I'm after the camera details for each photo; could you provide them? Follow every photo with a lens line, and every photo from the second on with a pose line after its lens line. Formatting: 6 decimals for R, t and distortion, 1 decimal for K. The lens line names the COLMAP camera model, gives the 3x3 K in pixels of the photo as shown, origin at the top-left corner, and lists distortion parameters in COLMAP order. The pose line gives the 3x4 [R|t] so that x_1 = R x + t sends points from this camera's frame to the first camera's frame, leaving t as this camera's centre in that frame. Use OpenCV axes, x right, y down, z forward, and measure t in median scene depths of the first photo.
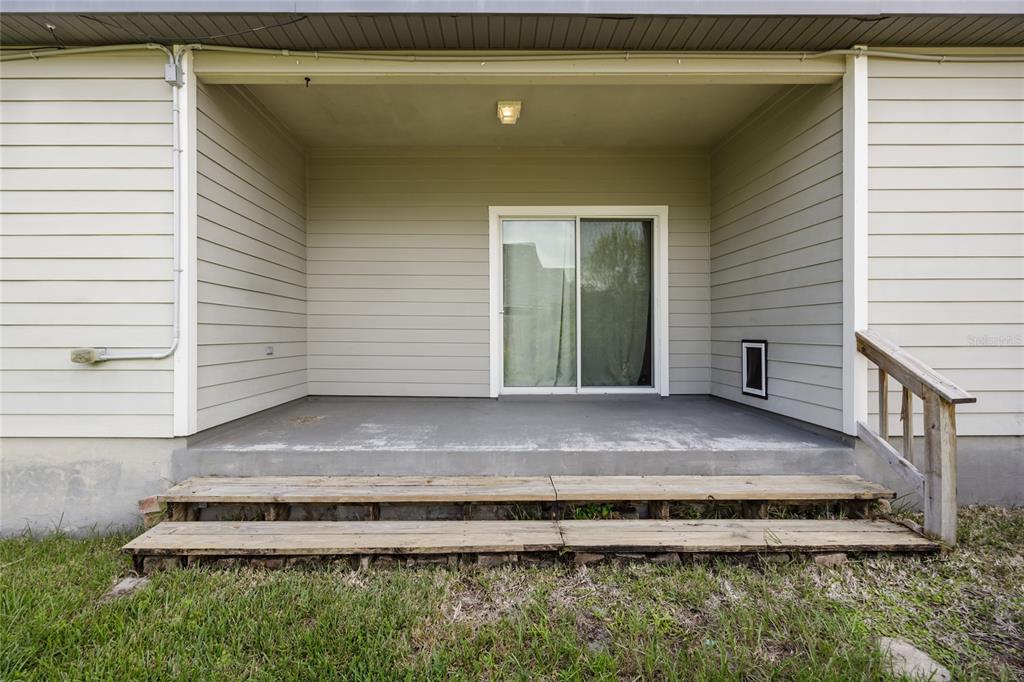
lens RADIAL K [[412.4, 0, 487.8], [0, 412.4, 331.6], [0, 0, 1]] dist [0.002592, -0.000226]
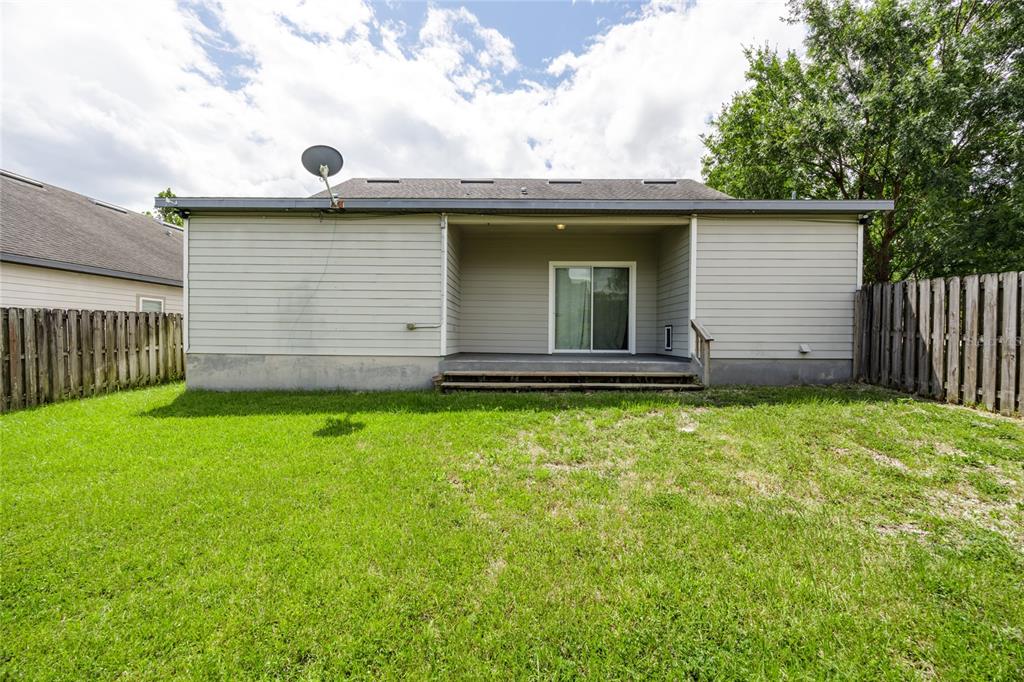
lens RADIAL K [[412.4, 0, 514.1], [0, 412.4, 342.4], [0, 0, 1]] dist [0.002592, -0.000226]
pose [[0.999973, 0.007340, -0.000027, -0.255941], [-0.007339, 0.999923, 0.010022, 0.125042], [0.000100, -0.010021, 0.999950, -1.627545]]
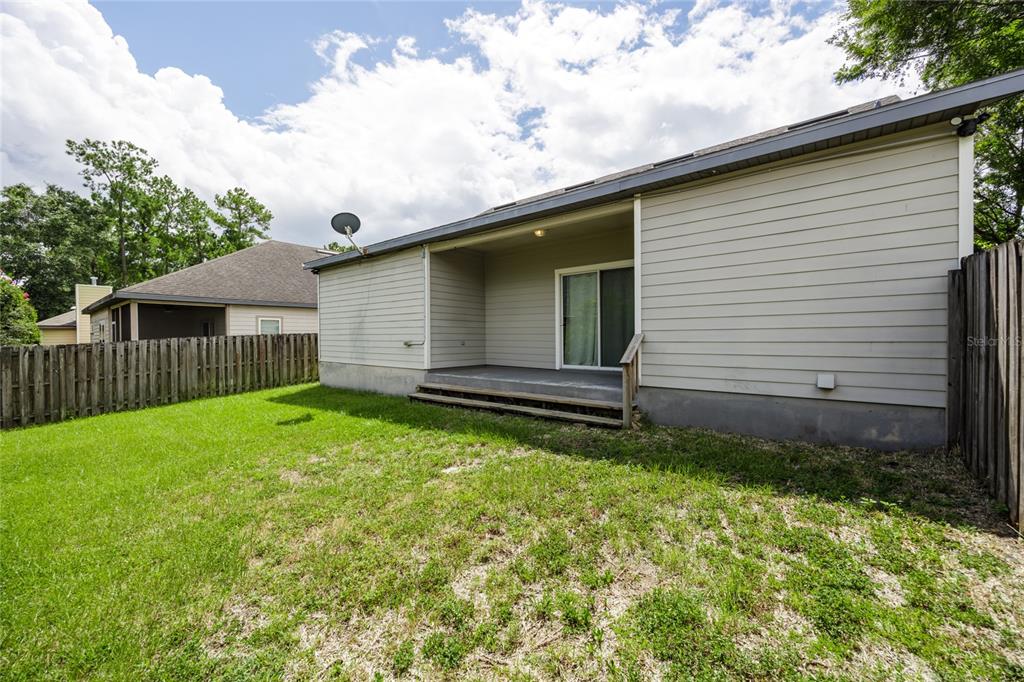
lens RADIAL K [[412.4, 0, 512.6], [0, 412.4, 339.4], [0, 0, 1]] dist [0.002592, -0.000226]
pose [[0.768091, 0.000610, -0.640340, 1.647703], [0.005941, 0.999950, 0.008079, 0.005156], [0.640313, -0.010009, 0.768049, -0.913660]]
